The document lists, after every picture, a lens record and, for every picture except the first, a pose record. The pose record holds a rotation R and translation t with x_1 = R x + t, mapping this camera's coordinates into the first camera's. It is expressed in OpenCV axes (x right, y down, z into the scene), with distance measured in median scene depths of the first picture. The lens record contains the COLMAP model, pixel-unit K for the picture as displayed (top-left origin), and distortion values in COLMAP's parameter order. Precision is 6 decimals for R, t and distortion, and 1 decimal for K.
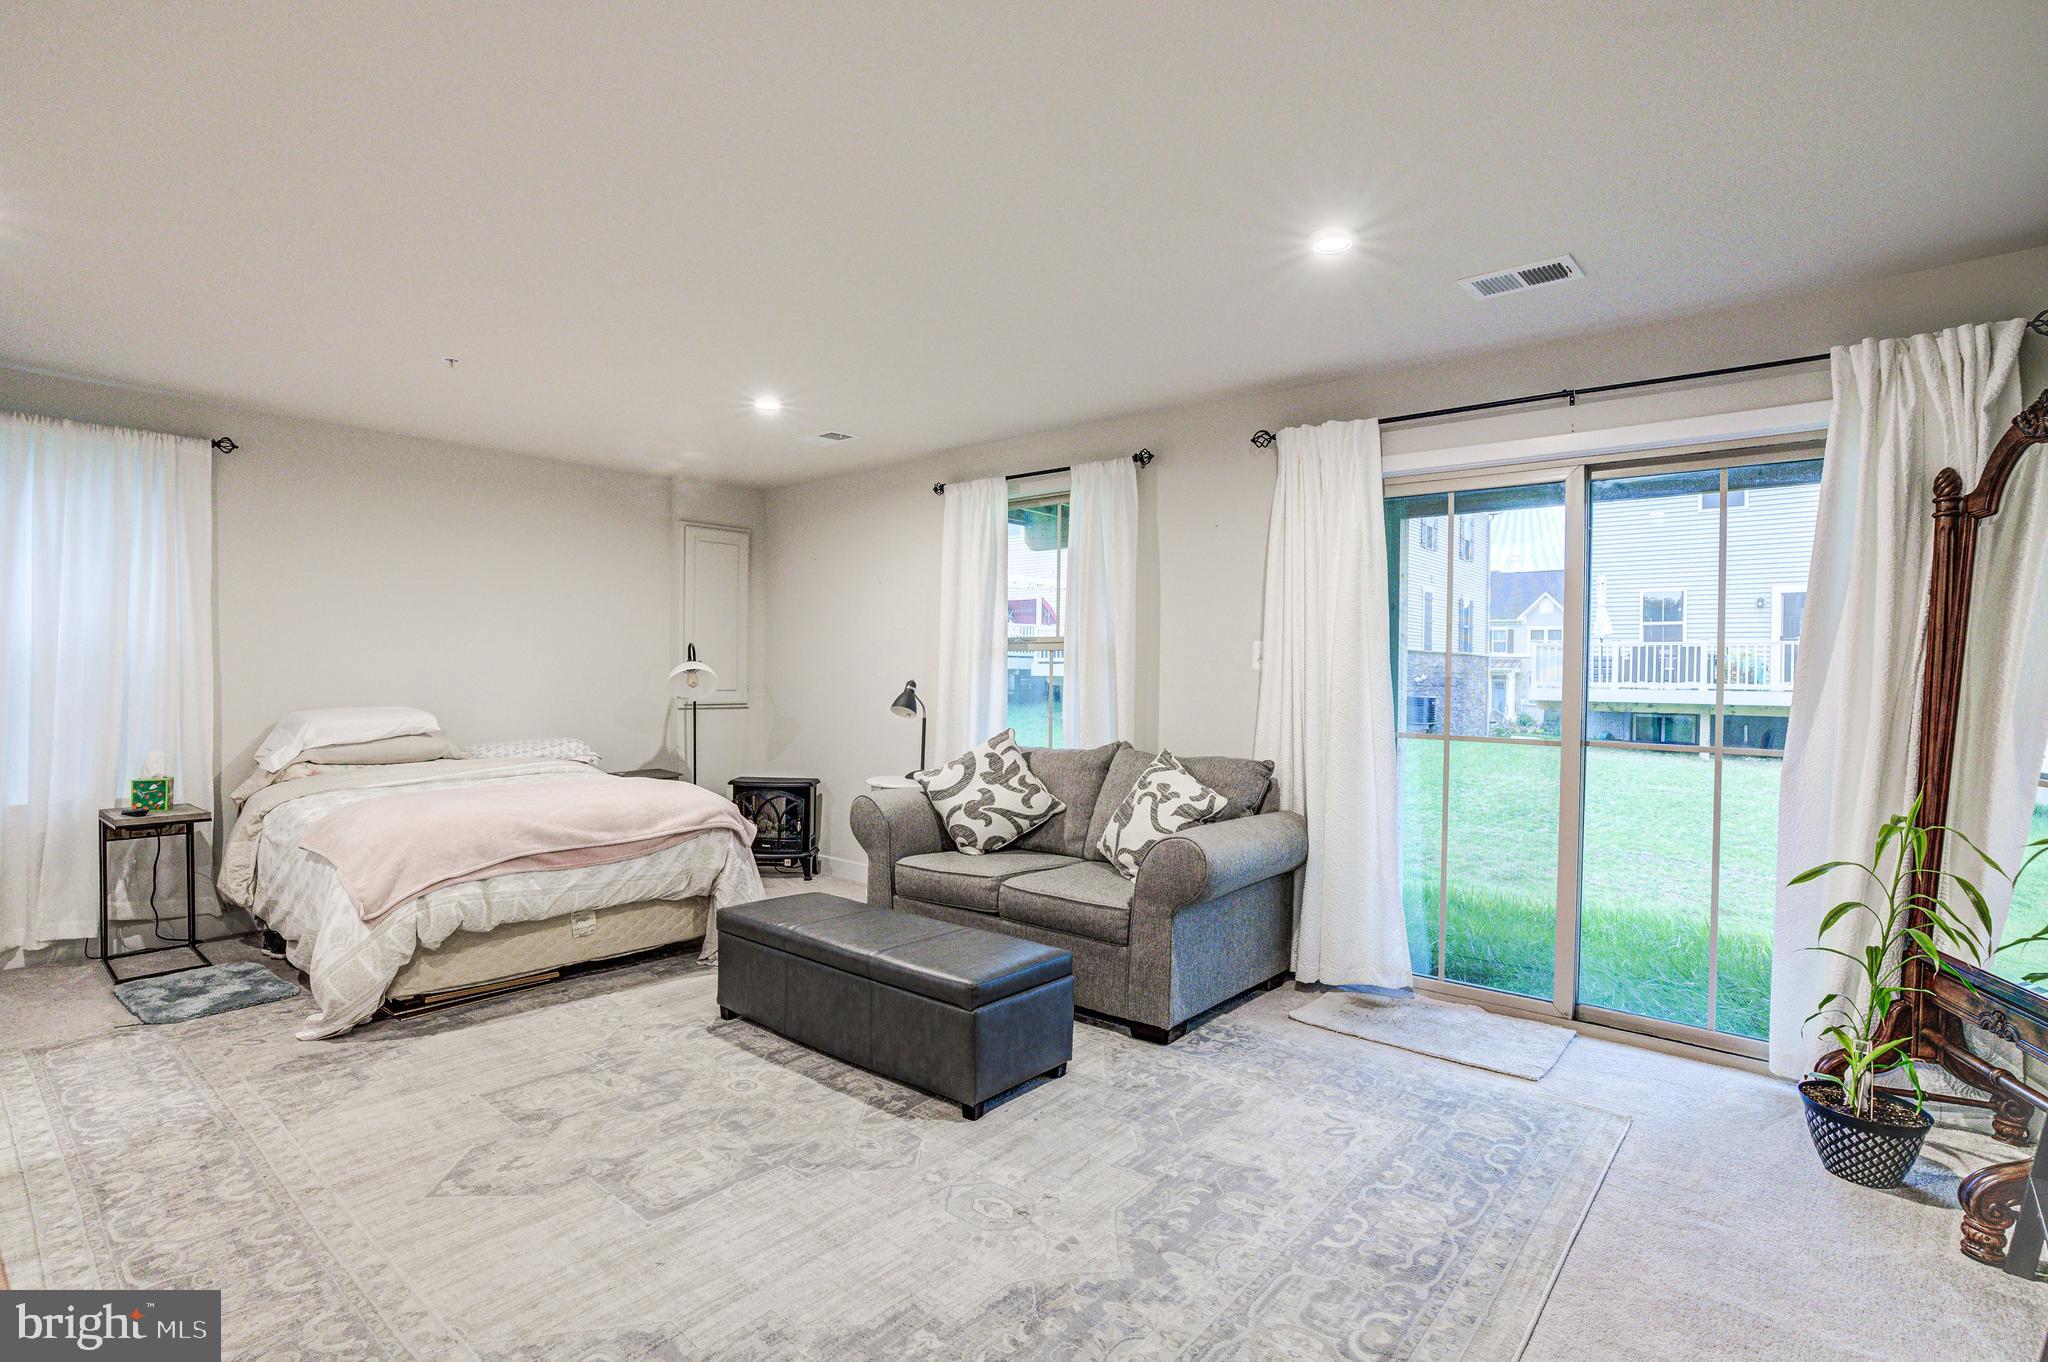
lens RADIAL K [[998.5, 0, 1016.0], [0, 998.5, 681.3], [0, 0, 1]] dist [-0.066685, 0.039238]
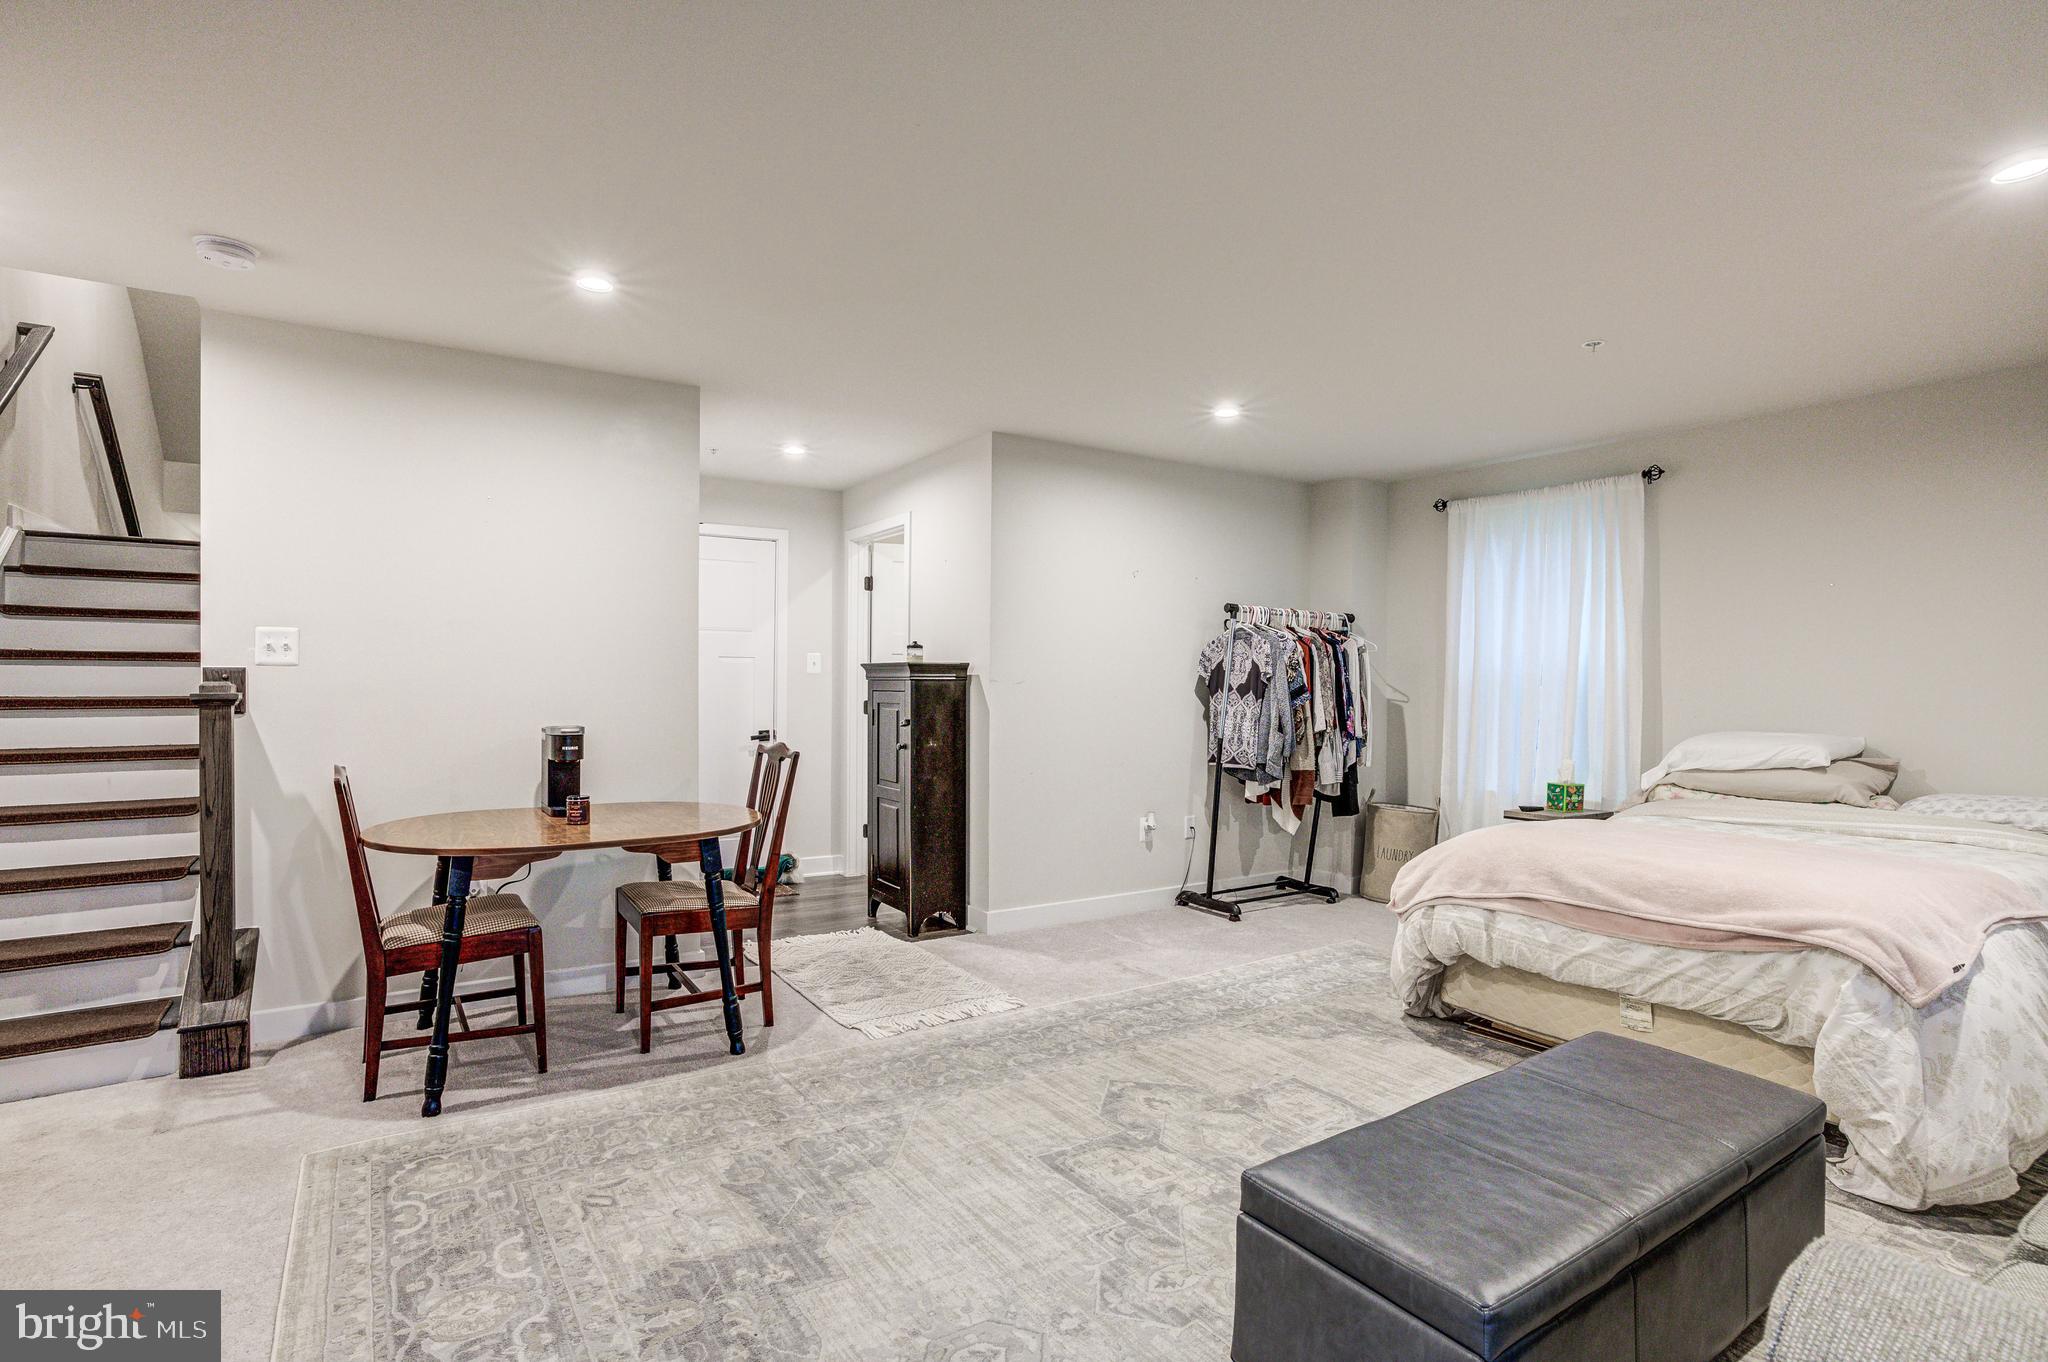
lens RADIAL K [[978.6, 0, 1013.7], [0, 978.6, 671.0], [0, 0, 1]] dist [-0.002080, 0.000350]
pose [[-0.268718, -0.022083, -0.962966, 0.575198], [-0.013040, 0.999729, -0.019287, -0.002871], [0.963131, 0.007375, -0.268933, 0.961687]]
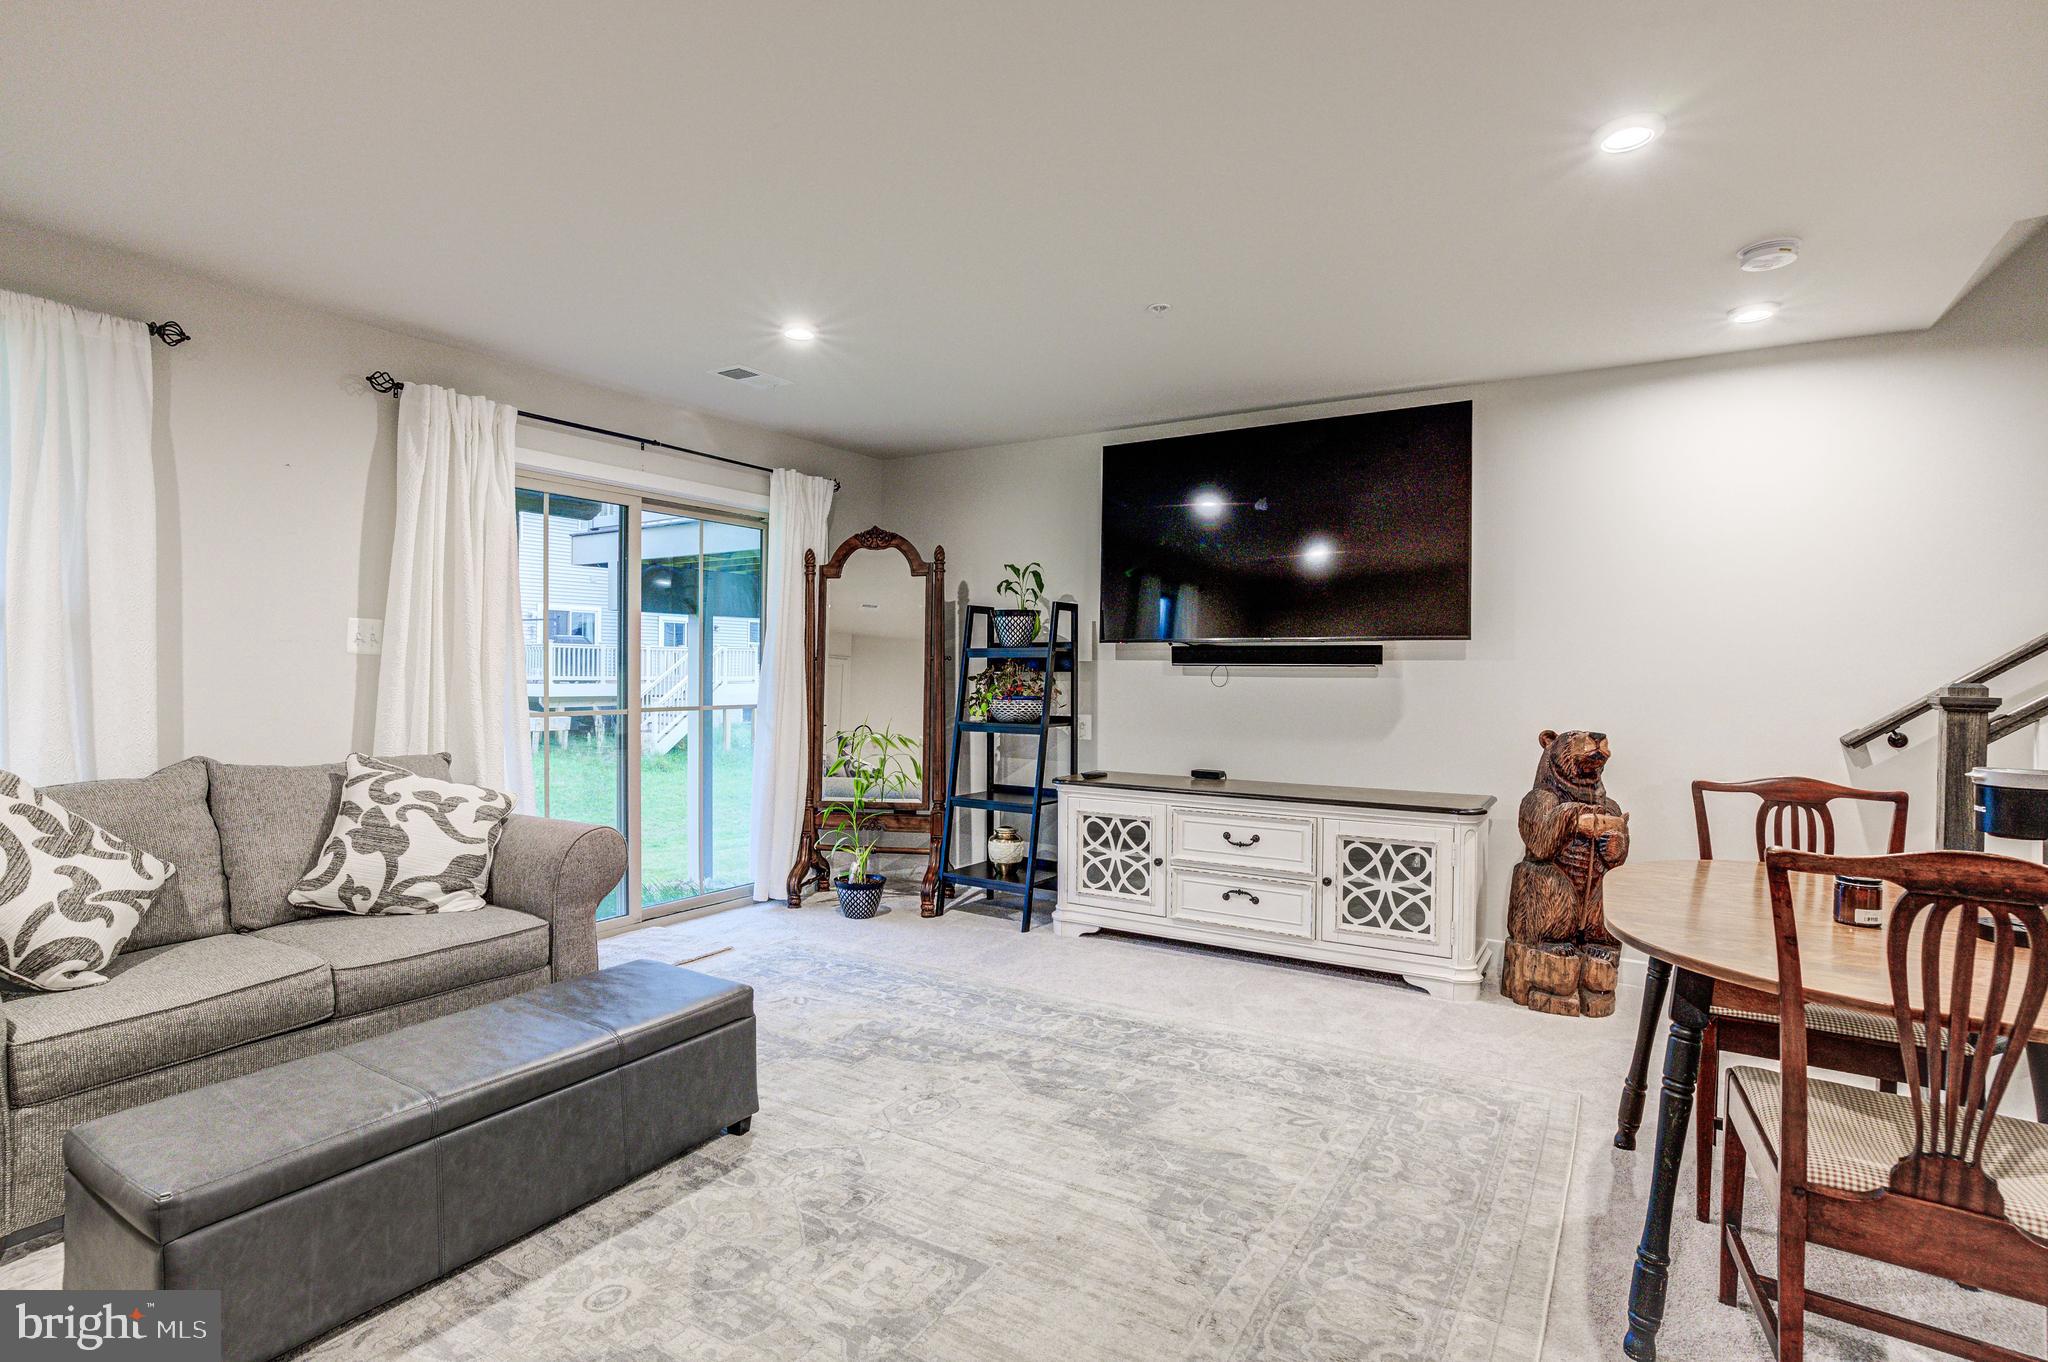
lens RADIAL K [[998.5, 0, 1016.0], [0, 998.5, 681.3], [0, 0, 1]] dist [-0.066685, 0.039238]
pose [[-0.158983, -0.028138, 0.986880, -0.957244], [-0.006295, 0.999602, 0.027487, -0.019033], [-0.987261, -0.001843, -0.159097, 0.843208]]
